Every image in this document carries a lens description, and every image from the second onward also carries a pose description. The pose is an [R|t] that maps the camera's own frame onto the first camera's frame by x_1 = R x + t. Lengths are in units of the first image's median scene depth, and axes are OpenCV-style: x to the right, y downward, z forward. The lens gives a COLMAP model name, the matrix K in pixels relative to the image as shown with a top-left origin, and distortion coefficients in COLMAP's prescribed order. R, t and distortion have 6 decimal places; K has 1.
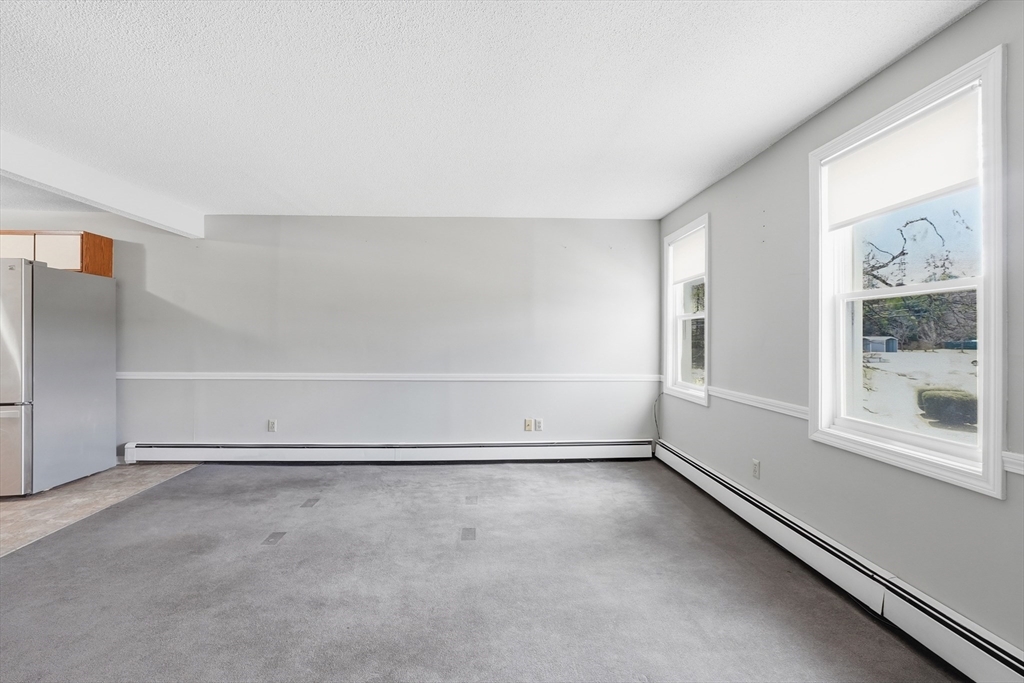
lens RADIAL K [[434.7, 0, 512.0], [0, 434.7, 341.5], [0, 0, 1]] dist [-0.001359, -0.000227]
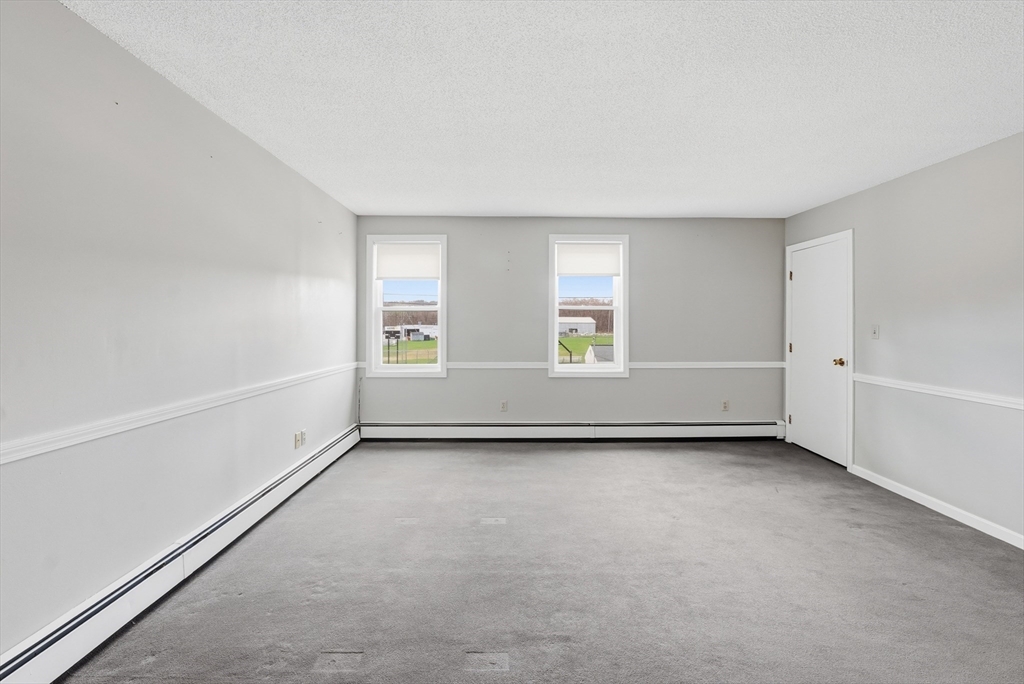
lens RADIAL K [[441.0, 0, 513.5], [0, 441.0, 327.5], [0, 0, 1]] dist [-0.001474, 0.005114]
pose [[0.026672, -0.004364, 0.999635, -0.762527], [0.007655, 0.999962, 0.004161, -0.009096], [-0.999615, 0.007541, 0.026704, 0.622209]]
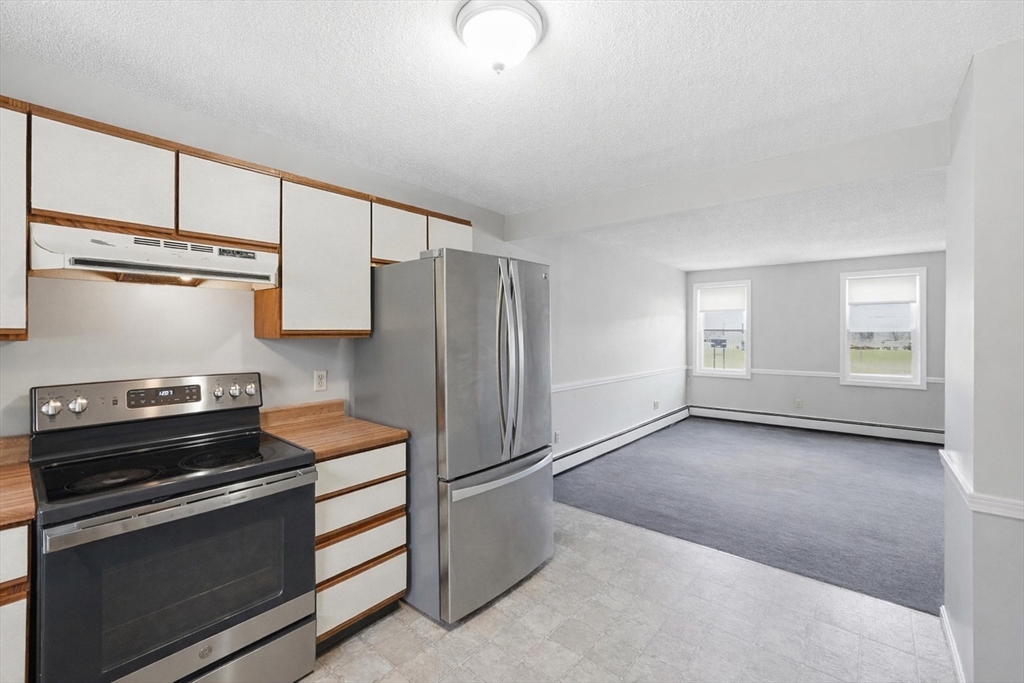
lens RADIAL K [[441.0, 0, 513.5], [0, 441.0, 327.0], [0, 0, 1]] dist [-0.001474, 0.005114]
pose [[0.673598, 0.004850, 0.739082, -1.421517], [0.008080, 0.999870, -0.013926, -0.053897], [-0.739054, 0.015353, 0.673472, 0.373990]]
